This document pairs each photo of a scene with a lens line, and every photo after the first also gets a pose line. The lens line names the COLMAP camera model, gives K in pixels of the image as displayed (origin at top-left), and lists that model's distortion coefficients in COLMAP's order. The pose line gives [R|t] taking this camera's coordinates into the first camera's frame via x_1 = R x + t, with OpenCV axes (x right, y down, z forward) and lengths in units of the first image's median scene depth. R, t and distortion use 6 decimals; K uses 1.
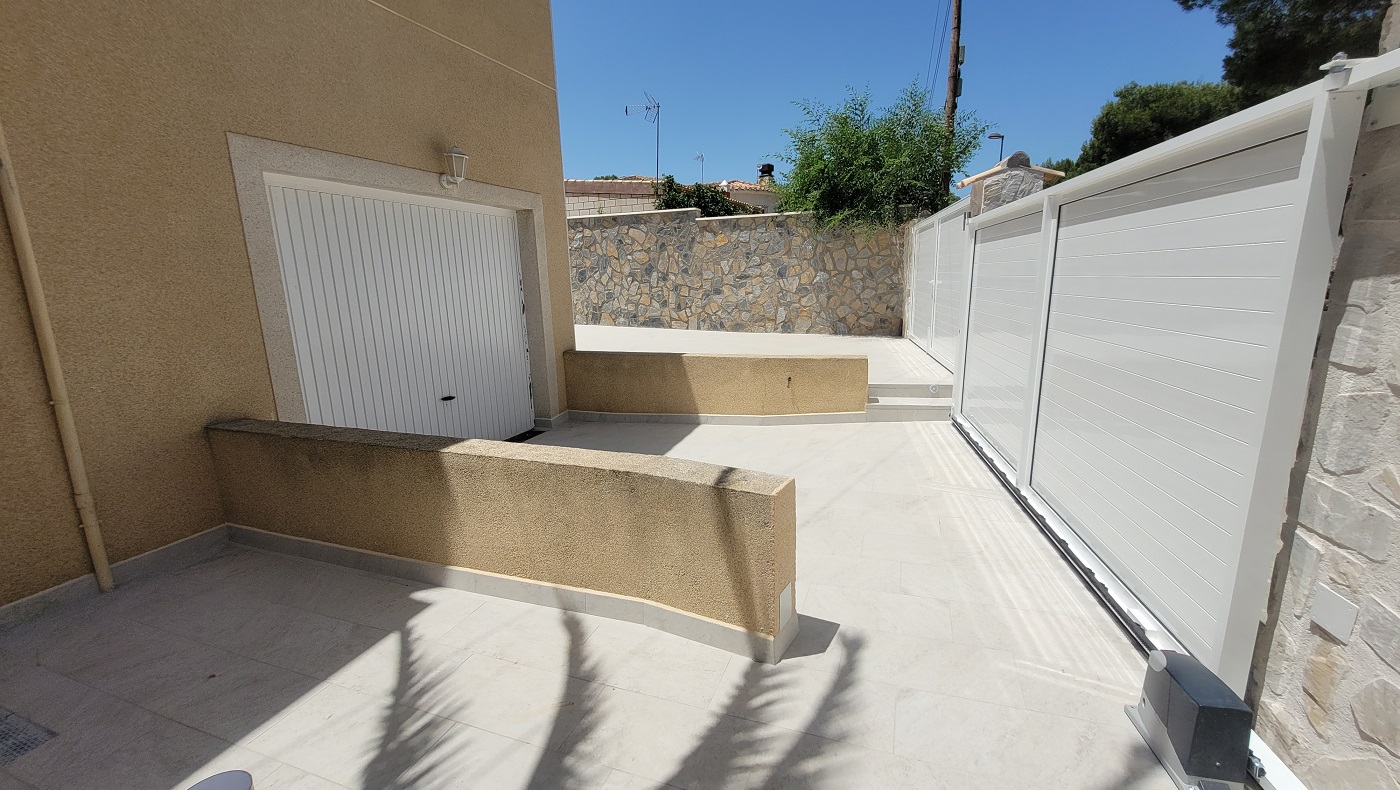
lens RADIAL K [[552.8, 0, 699.1], [0, 552.8, 391.8], [0, 0, 1]] dist [0.006274, -0.001454]
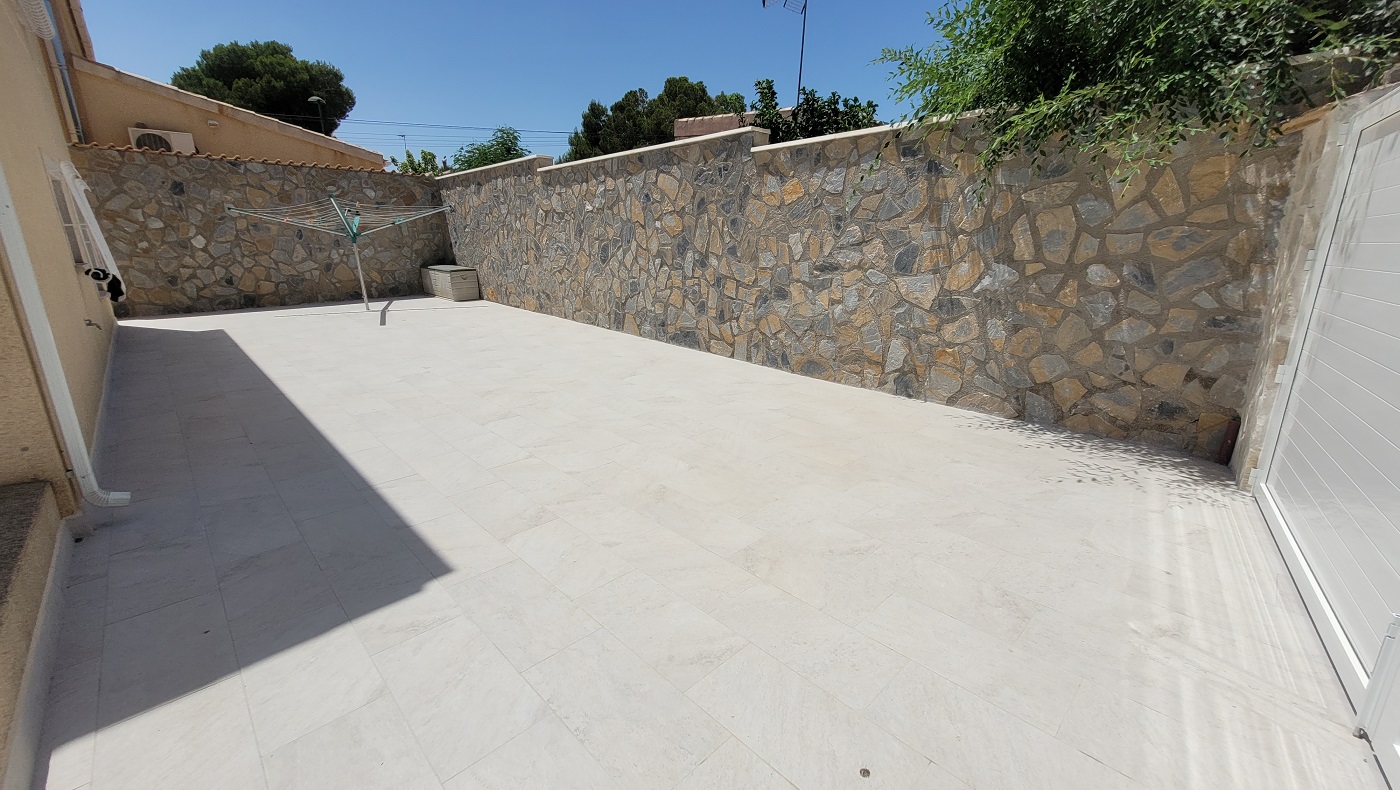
lens RADIAL K [[552.8, 0, 702.4], [0, 552.8, 393.1], [0, 0, 1]] dist [0.006274, -0.001454]
pose [[0.923988, 0.118557, -0.363581, 0.167658], [-0.097135, 0.992310, 0.076719, -0.125746], [0.369881, -0.035571, 0.928398, 0.508899]]
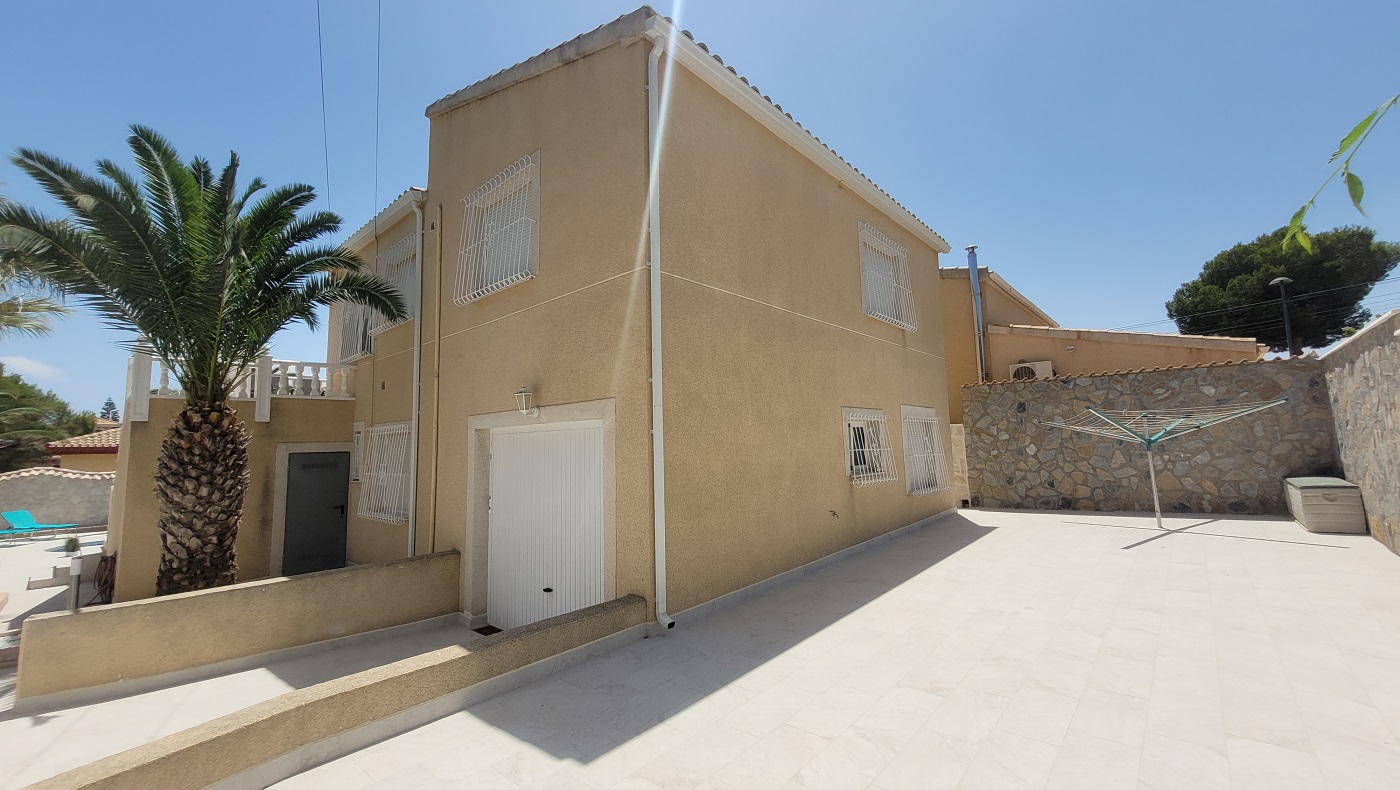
lens RADIAL K [[552.8, 0, 707.8], [0, 552.8, 397.9], [0, 0, 1]] dist [0.006274, -0.001454]
pose [[-0.306053, -0.056912, -0.950312, 0.676839], [-0.162348, 0.986710, -0.006806, -0.653789], [0.938070, 0.152198, -0.311225, 2.240452]]
